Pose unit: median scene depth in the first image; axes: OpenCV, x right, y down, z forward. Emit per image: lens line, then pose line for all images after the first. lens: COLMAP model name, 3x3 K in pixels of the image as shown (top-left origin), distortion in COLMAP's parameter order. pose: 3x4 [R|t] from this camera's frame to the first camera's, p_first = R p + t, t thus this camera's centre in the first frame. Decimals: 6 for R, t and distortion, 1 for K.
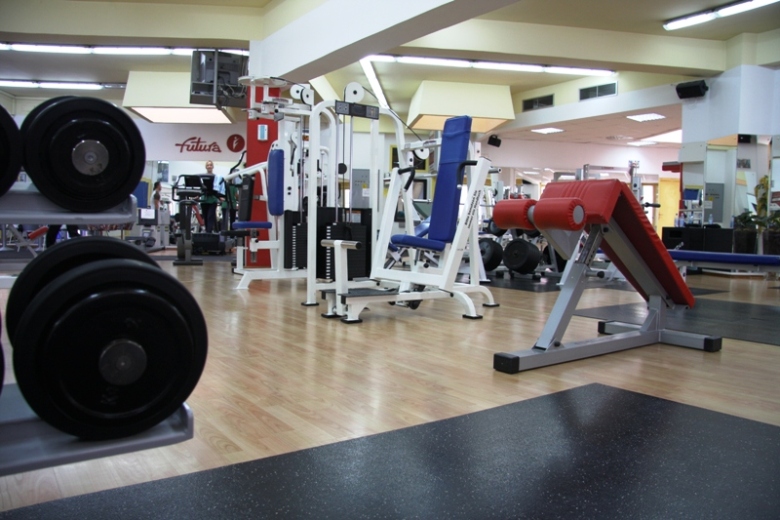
lens RADIAL K [[600.7, 0, 390.0], [0, 600.7, 260.0], [0, 0, 1]] dist [-0.161175, 0.122132]
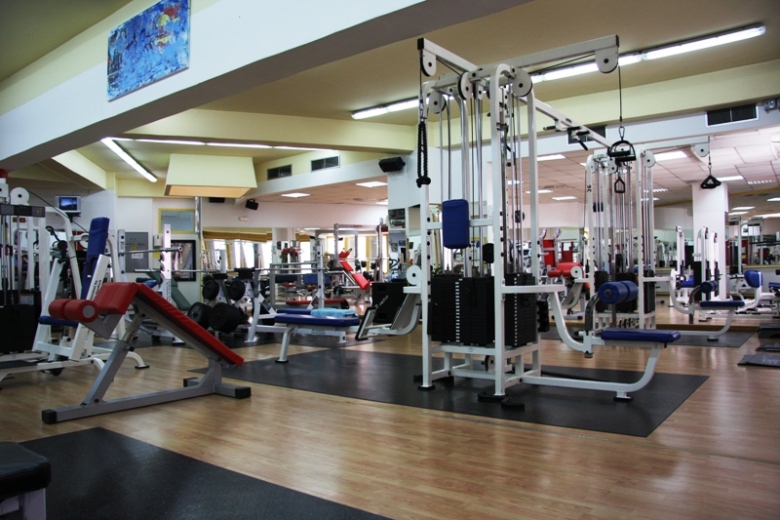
lens RADIAL K [[600.7, 0, 390.0], [0, 600.7, 260.0], [0, 0, 1]] dist [-0.161175, 0.122132]
pose [[0.958861, -0.032878, 0.281965, 0.169022], [0.054469, 0.996123, -0.069077, -0.016842], [-0.278601, 0.081593, 0.956935, -0.157940]]
